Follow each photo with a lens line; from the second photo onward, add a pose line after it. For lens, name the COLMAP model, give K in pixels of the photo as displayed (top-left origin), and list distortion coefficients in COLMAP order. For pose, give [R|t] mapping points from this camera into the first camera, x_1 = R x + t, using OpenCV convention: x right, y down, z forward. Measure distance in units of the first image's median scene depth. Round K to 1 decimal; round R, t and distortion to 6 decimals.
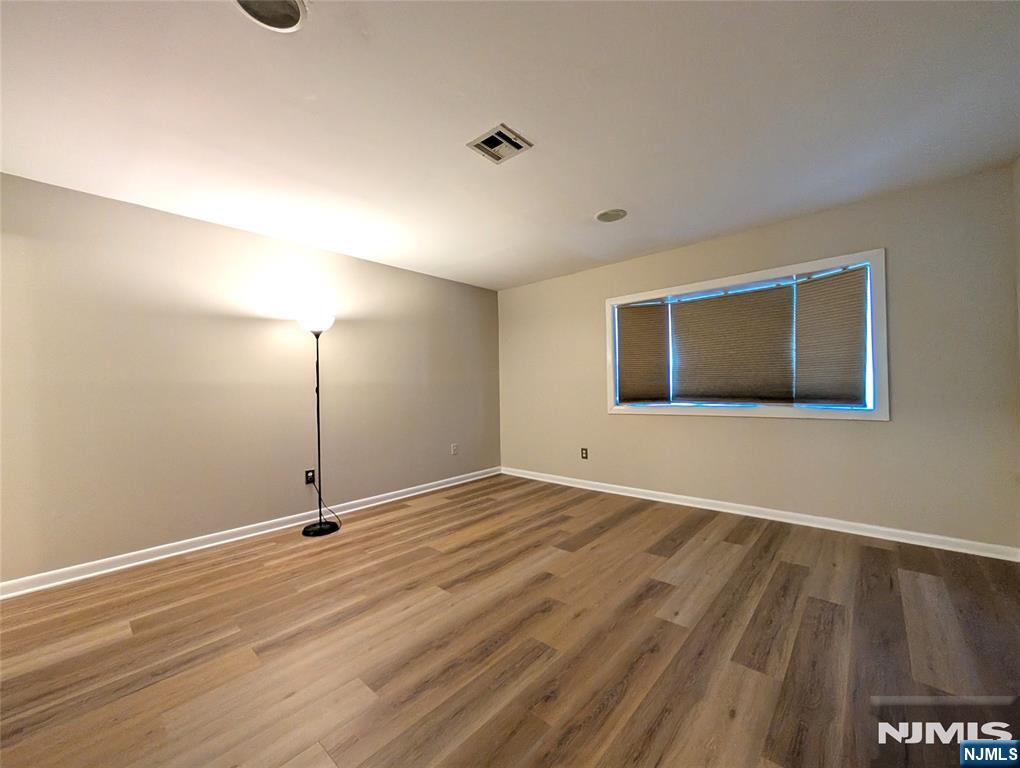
lens RADIAL K [[386.1, 0, 510.7], [0, 386.1, 387.9], [0, 0, 1]] dist [0.000071, 0.000149]
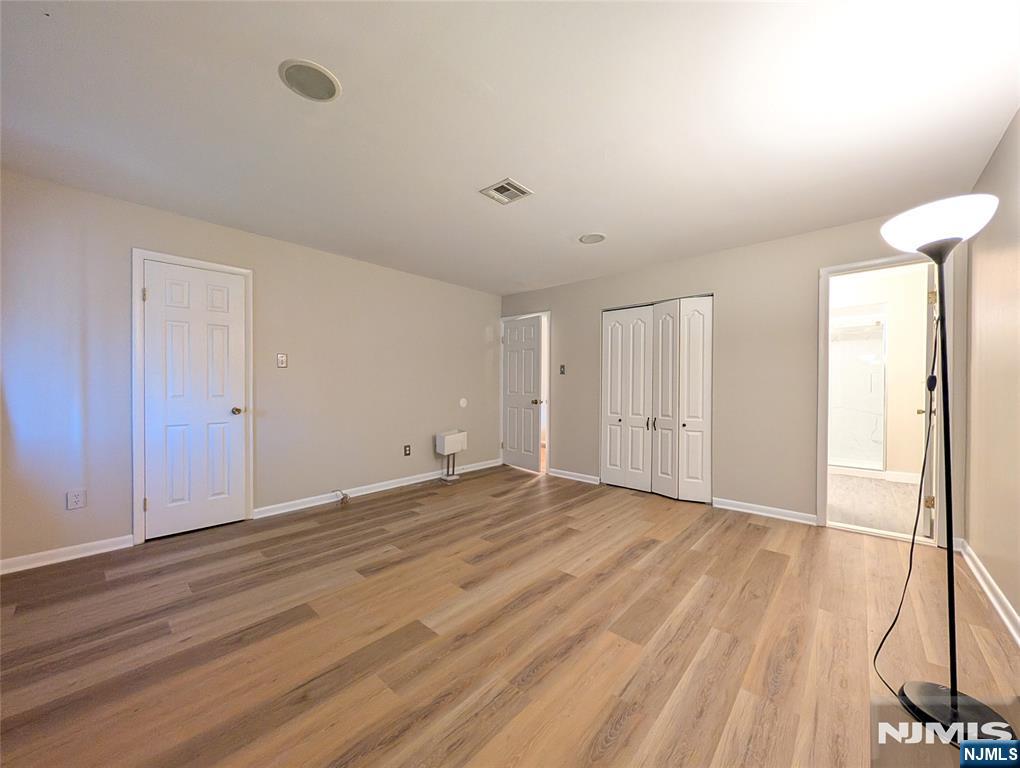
lens RADIAL K [[386.1, 0, 510.7], [0, 386.1, 387.9], [0, 0, 1]] dist [0.000071, 0.000149]
pose [[-0.999807, 0.019548, 0.002025, -0.026437], [0.019546, 0.999808, -0.001011, 0.003999], [-0.002044, -0.000971, -0.999997, 1.987552]]
